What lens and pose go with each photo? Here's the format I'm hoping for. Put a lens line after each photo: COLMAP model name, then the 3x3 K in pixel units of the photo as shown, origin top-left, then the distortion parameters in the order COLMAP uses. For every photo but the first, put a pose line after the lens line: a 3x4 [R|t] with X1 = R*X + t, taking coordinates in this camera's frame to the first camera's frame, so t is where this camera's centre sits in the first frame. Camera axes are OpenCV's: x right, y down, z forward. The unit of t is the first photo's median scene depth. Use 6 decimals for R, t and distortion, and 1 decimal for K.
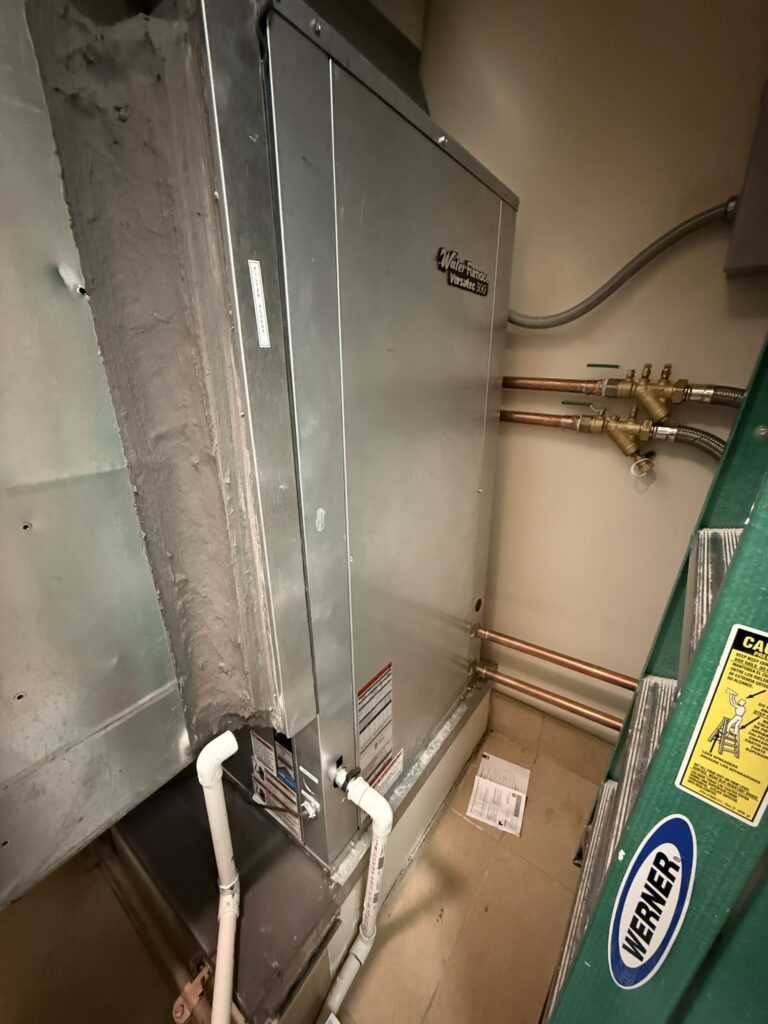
lens RADIAL K [[410.9, 0, 383.7], [0, 410.9, 508.1], [0, 0, 1]] dist [-0.001097, 0.000382]
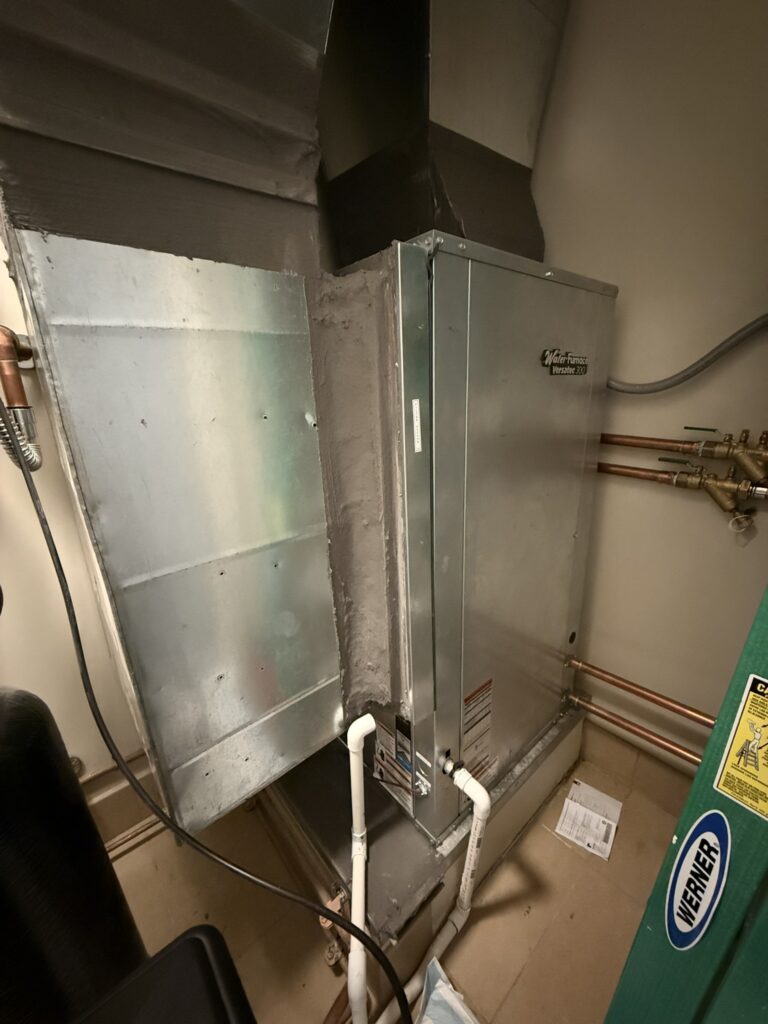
lens RADIAL K [[410.9, 0, 383.1], [0, 410.9, 509.2], [0, 0, 1]] dist [-0.001097, 0.000382]
pose [[0.974823, 0.032692, -0.220571, -0.052775], [-0.040008, 0.998785, -0.028783, -0.092168], [0.219362, 0.036883, 0.974946, -0.324177]]
